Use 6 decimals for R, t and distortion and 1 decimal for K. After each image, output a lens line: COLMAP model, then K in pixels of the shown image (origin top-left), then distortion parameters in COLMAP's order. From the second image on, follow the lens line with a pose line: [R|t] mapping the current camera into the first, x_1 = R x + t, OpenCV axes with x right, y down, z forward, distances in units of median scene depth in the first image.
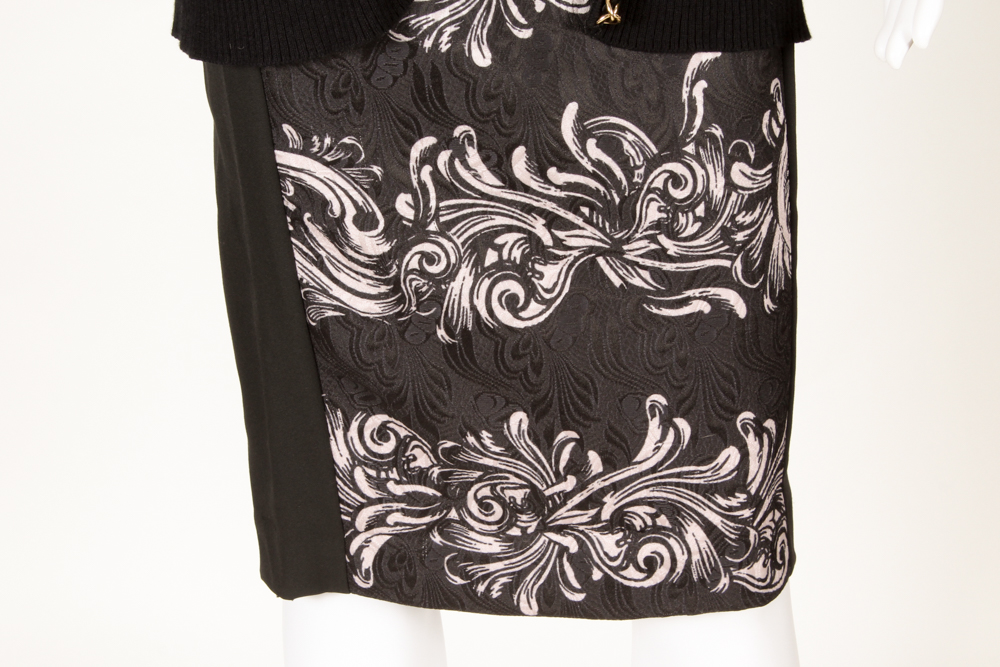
lens RADIAL K [[2611.4, 0, 462.0], [0, 2611.4, 336.8], [0, 0, 1]] dist [0.016512, 0.000000]
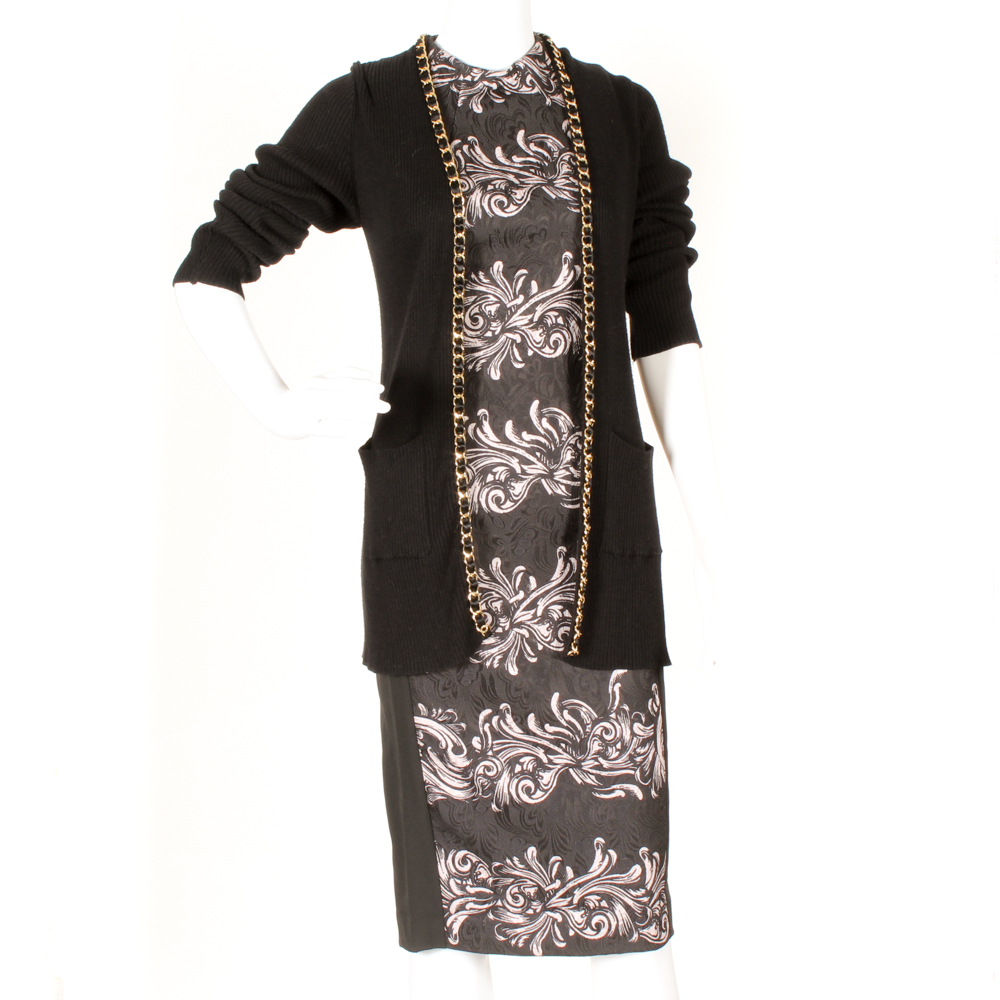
lens RADIAL K [[3357.6, 0, 495.9], [0, 3357.6, 497.2], [0, 0, 1]] dist [0.050233, 0.000000]
pose [[0.999920, -0.002014, 0.012527, -0.038784], [0.004705, 0.975793, -0.218647, 0.337931], [-0.011784, 0.218688, 0.975724, -1.625676]]
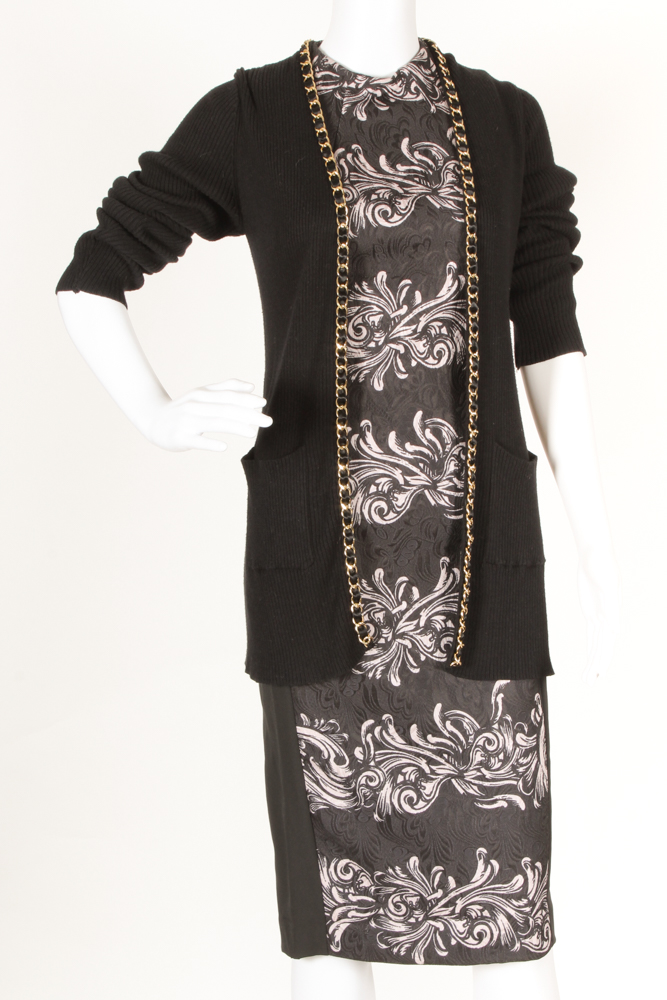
lens RADIAL K [[2985.0, 0, 323.8], [0, 2985.0, 502.1], [0, 0, 1]] dist [0.084193, 0.000000]
pose [[0.999963, 0.000564, -0.008559, -0.028955], [-0.002181, 0.981766, -0.190079, 0.202218], [0.008296, 0.190091, 0.981732, -1.350522]]
